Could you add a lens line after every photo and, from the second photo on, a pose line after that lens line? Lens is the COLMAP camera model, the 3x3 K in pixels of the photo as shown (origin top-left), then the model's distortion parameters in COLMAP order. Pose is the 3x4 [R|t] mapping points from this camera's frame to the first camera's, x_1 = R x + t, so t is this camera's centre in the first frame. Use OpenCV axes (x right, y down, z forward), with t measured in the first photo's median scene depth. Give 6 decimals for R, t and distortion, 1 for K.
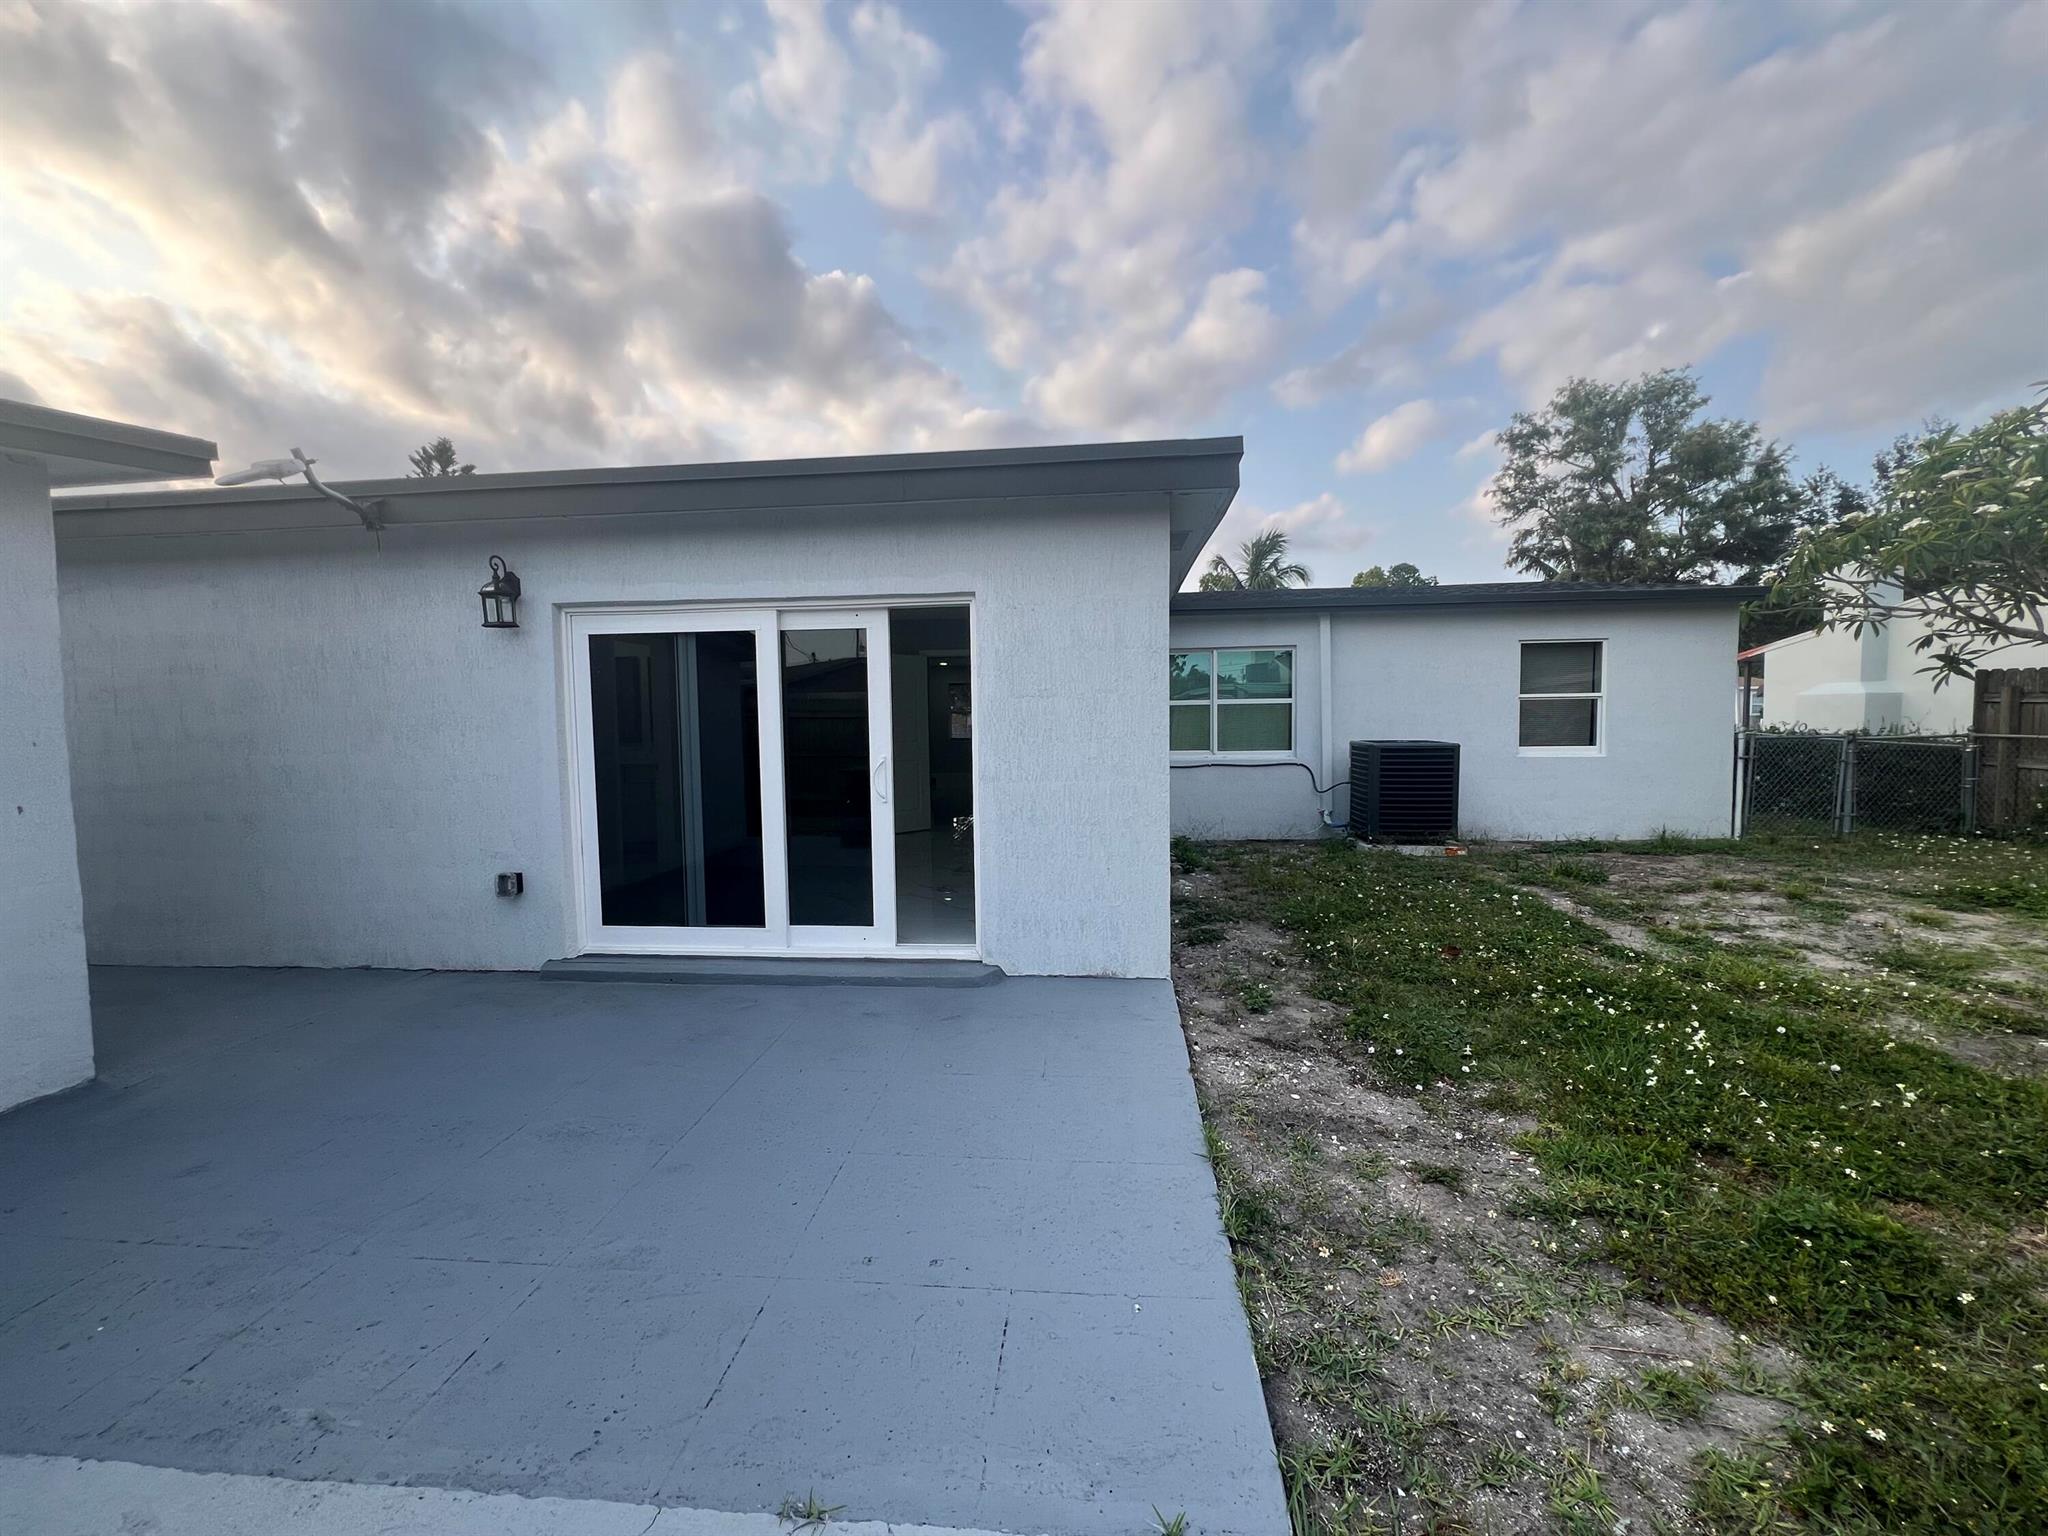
lens RADIAL K [[825.1, 0, 1023.7], [0, 825.1, 748.8], [0, 0, 1]] dist [0.002161, 0.000833]
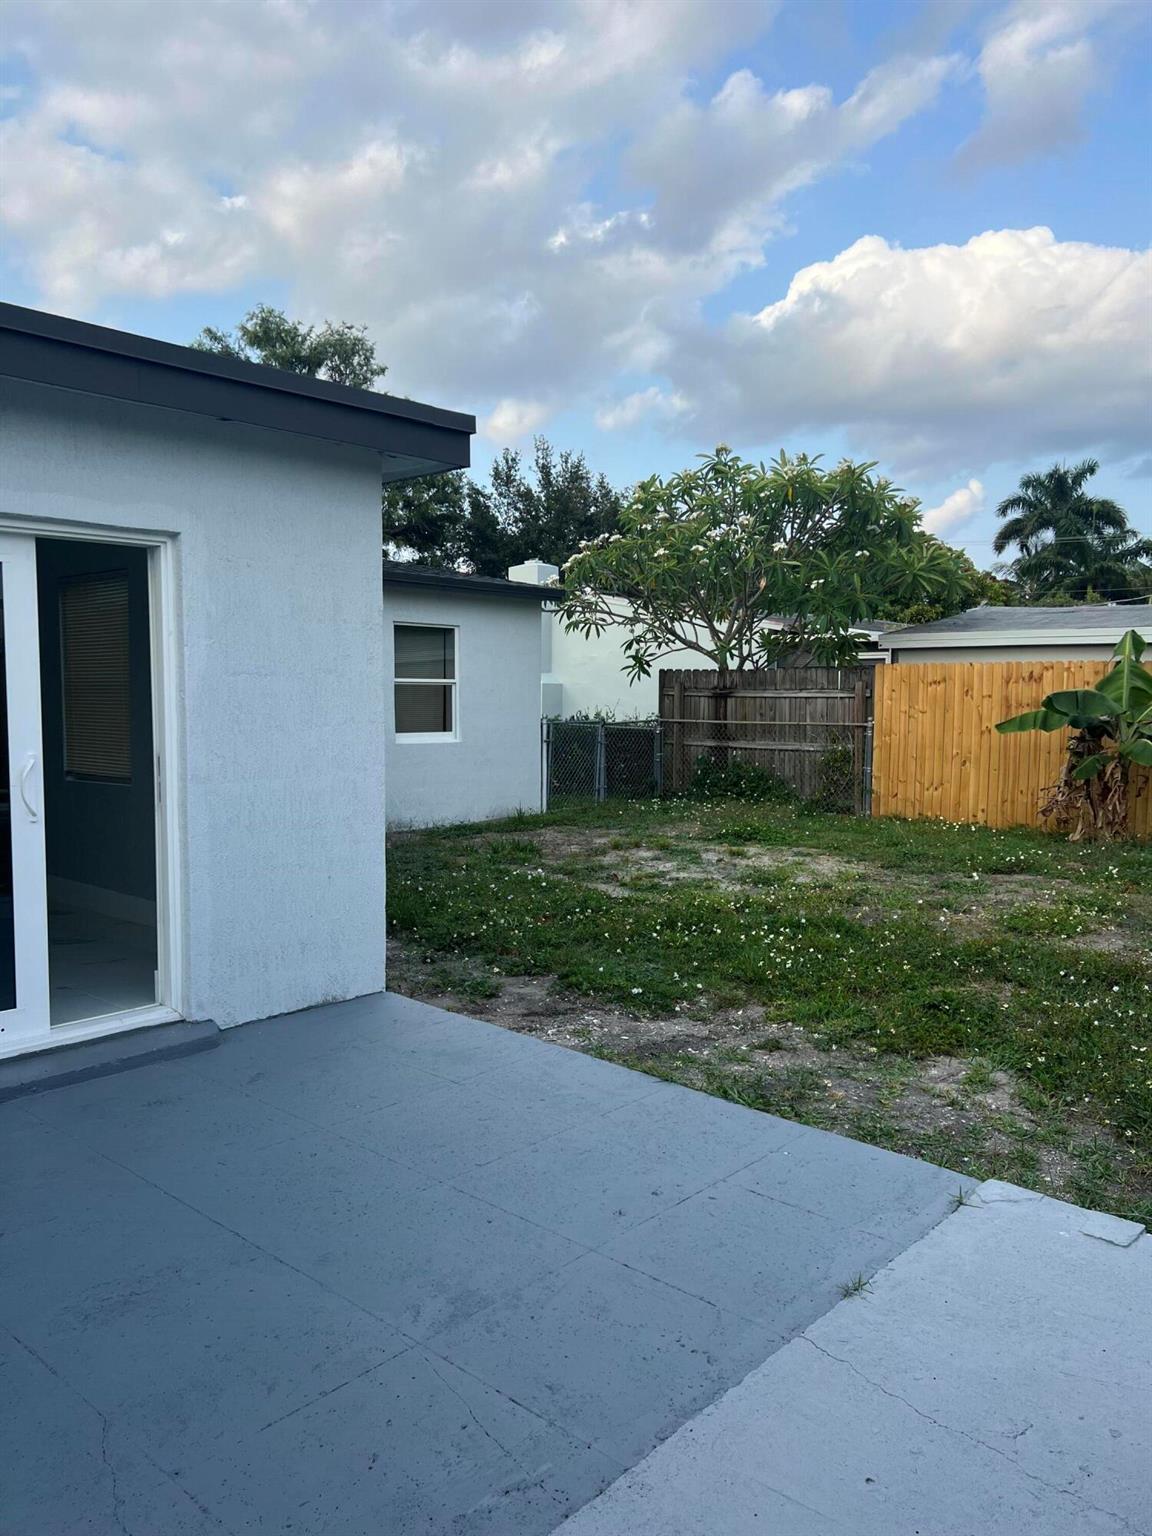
lens RADIAL K [[1143.1, 0, 575.5], [0, 1143.1, 774.7], [0, 0, 1]] dist [0.064799, -0.009434]
pose [[0.601530, -0.040969, 0.797799, -0.658225], [0.017883, 0.999124, 0.037824, -0.002530], [-0.798650, -0.008485, 0.601736, 0.070204]]
